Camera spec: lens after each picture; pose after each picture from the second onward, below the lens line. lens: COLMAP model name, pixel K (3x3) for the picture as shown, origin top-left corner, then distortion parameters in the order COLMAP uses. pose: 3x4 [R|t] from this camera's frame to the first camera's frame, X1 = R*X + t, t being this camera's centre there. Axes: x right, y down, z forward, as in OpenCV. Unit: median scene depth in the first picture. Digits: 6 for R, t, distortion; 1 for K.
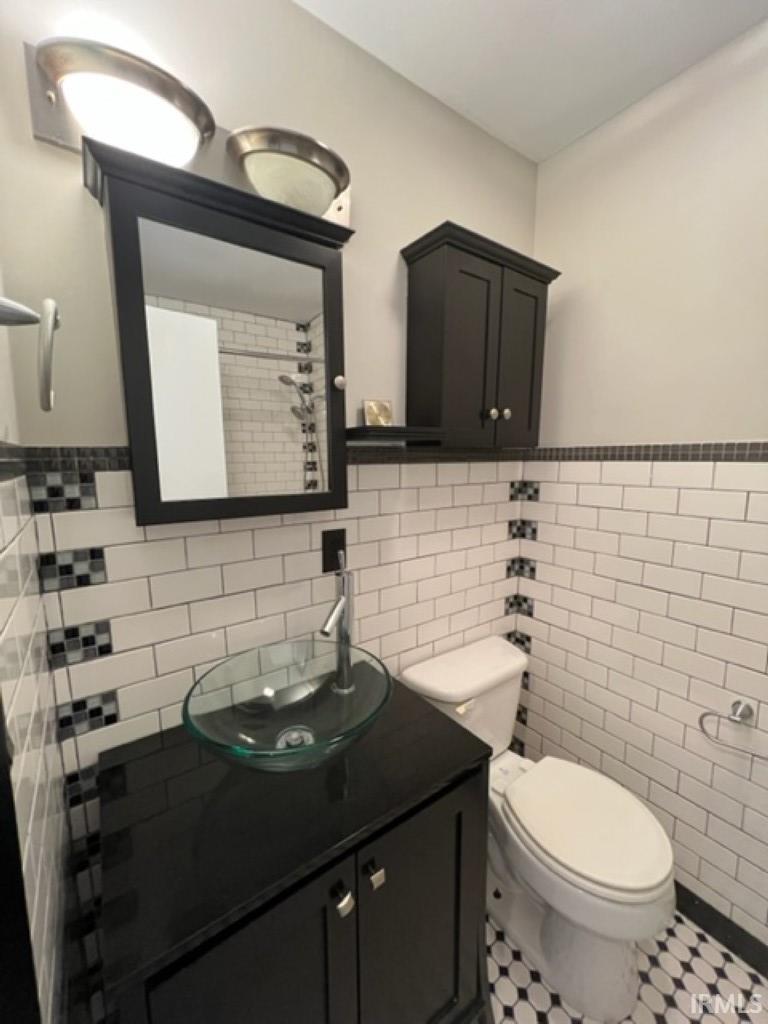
lens RADIAL K [[407.8, 0, 385.7], [0, 407.8, 511.4], [0, 0, 1]] dist [-0.000628, 0.000093]
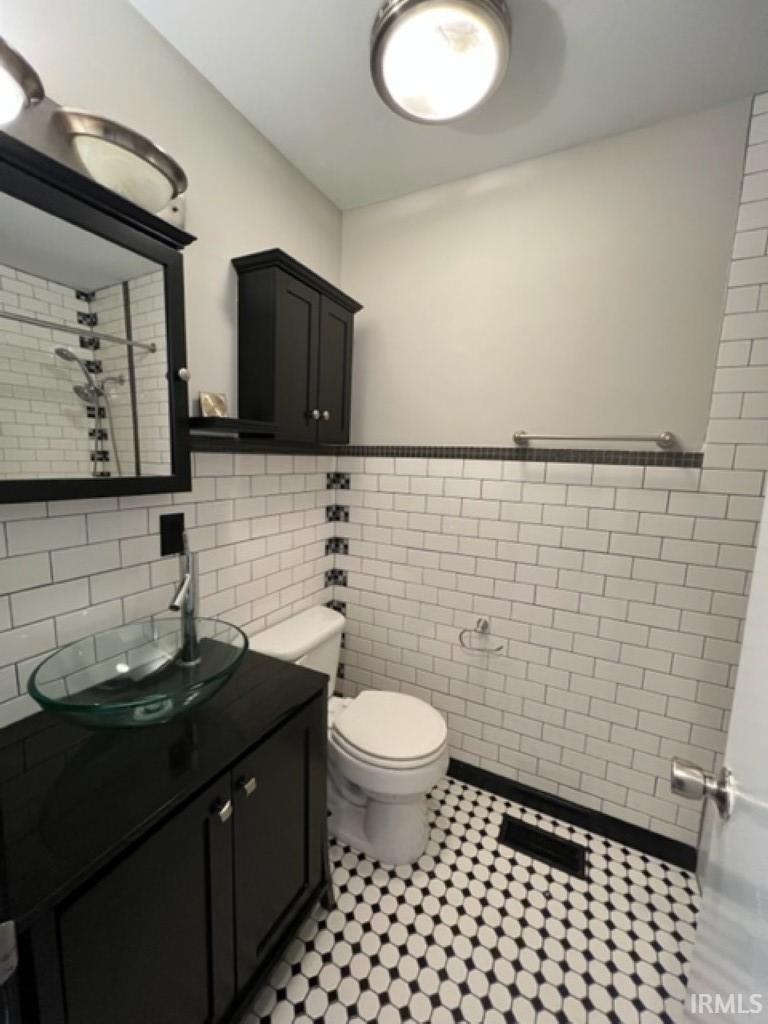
lens RADIAL K [[407.8, 0, 384.3], [0, 407.8, 512.6], [0, 0, 1]] dist [-0.000628, 0.000093]
pose [[0.889480, -0.028879, 0.456060, -0.118889], [0.025851, 0.999583, 0.012878, 0.041948], [-0.456242, 0.000335, 0.889856, -0.170106]]
